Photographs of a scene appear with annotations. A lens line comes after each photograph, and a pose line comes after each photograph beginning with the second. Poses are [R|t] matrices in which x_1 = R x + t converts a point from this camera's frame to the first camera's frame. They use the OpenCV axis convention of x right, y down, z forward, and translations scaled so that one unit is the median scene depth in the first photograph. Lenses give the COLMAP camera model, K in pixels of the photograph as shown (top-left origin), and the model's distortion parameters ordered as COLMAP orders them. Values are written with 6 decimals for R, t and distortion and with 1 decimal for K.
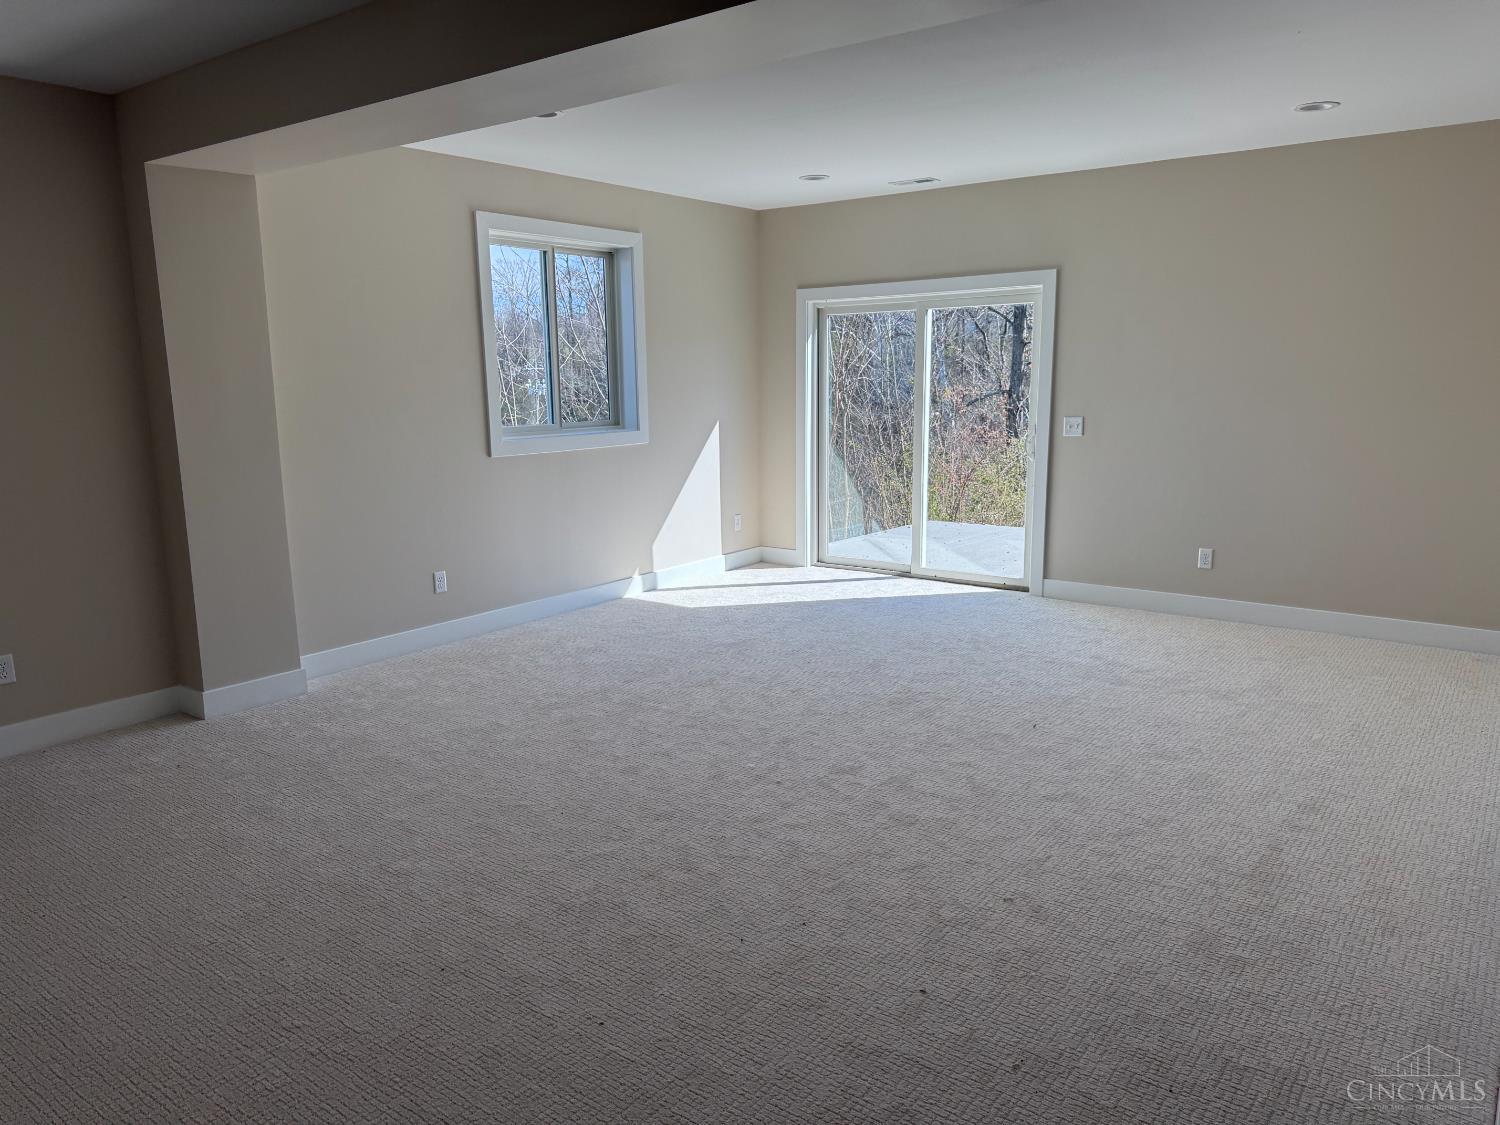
lens RADIAL K [[1060.5, 0, 750.0], [0, 1060.5, 562.5], [0, 0, 1]] dist [0.084131, -0.108146]
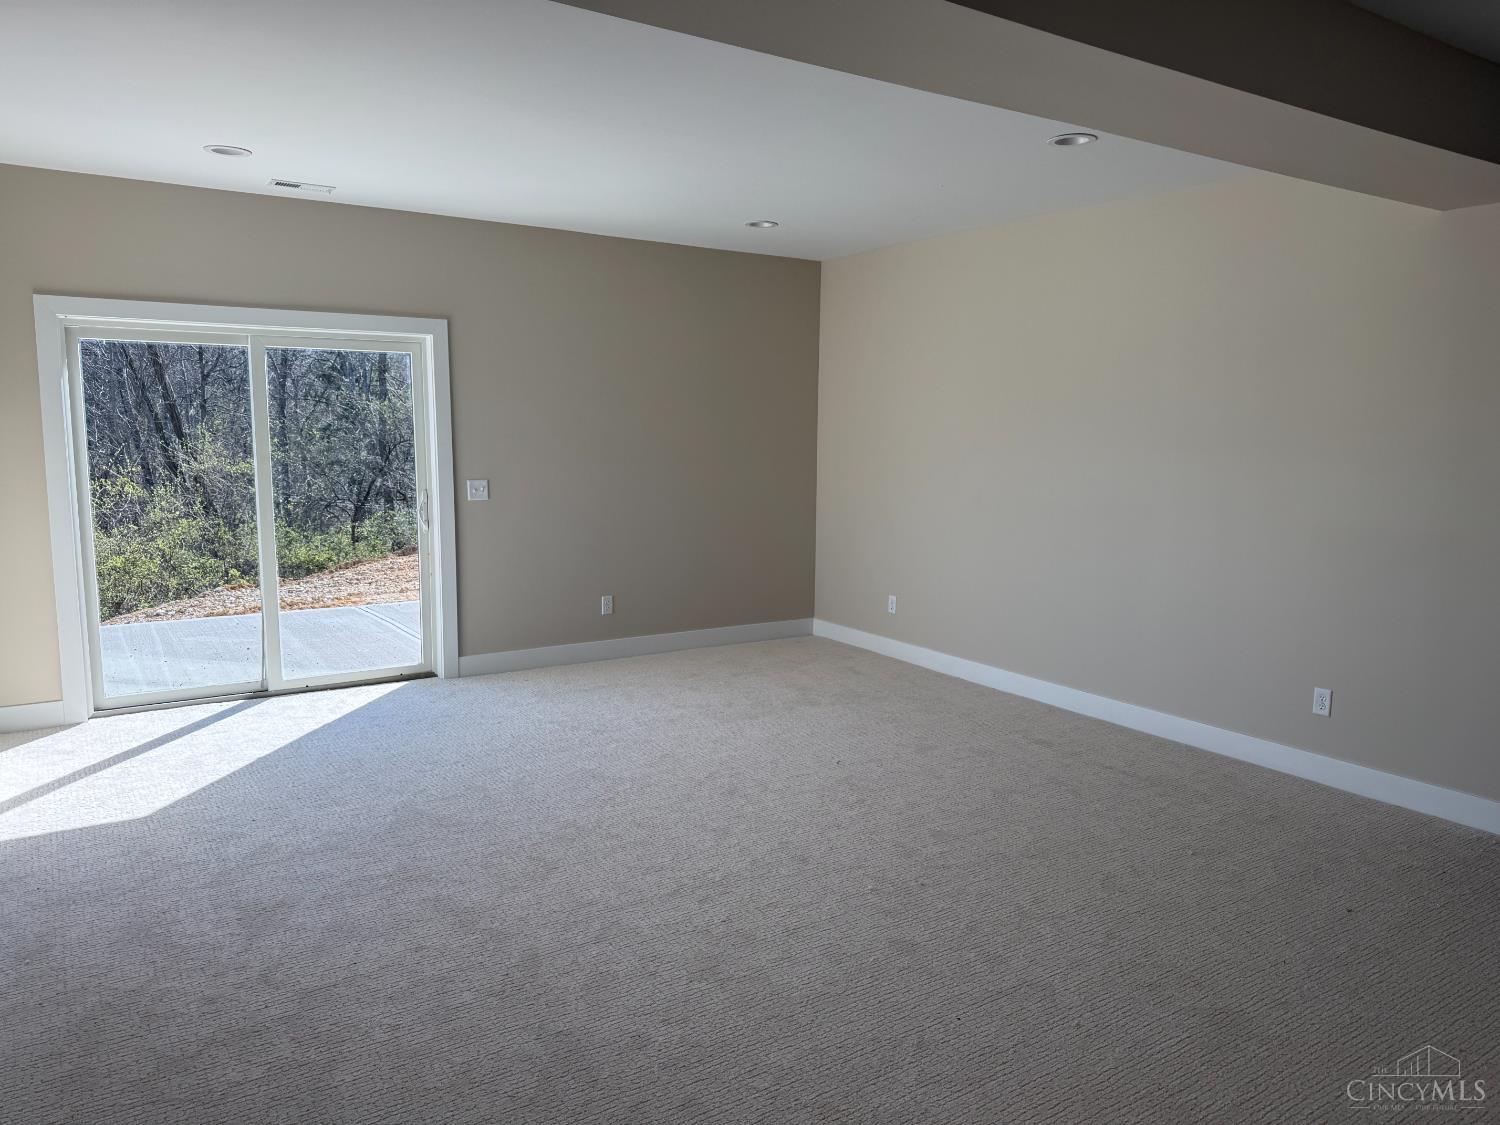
lens RADIAL K [[1066.3, 0, 718.2], [0, 1066.3, 567.4], [0, 0, 1]] dist [0.106495, -0.132148]
pose [[0.329873, -0.112652, 0.937280, -0.528457], [0.153056, 0.986100, 0.064652, -0.089979], [-0.931535, 0.122130, 0.342530, 0.497525]]
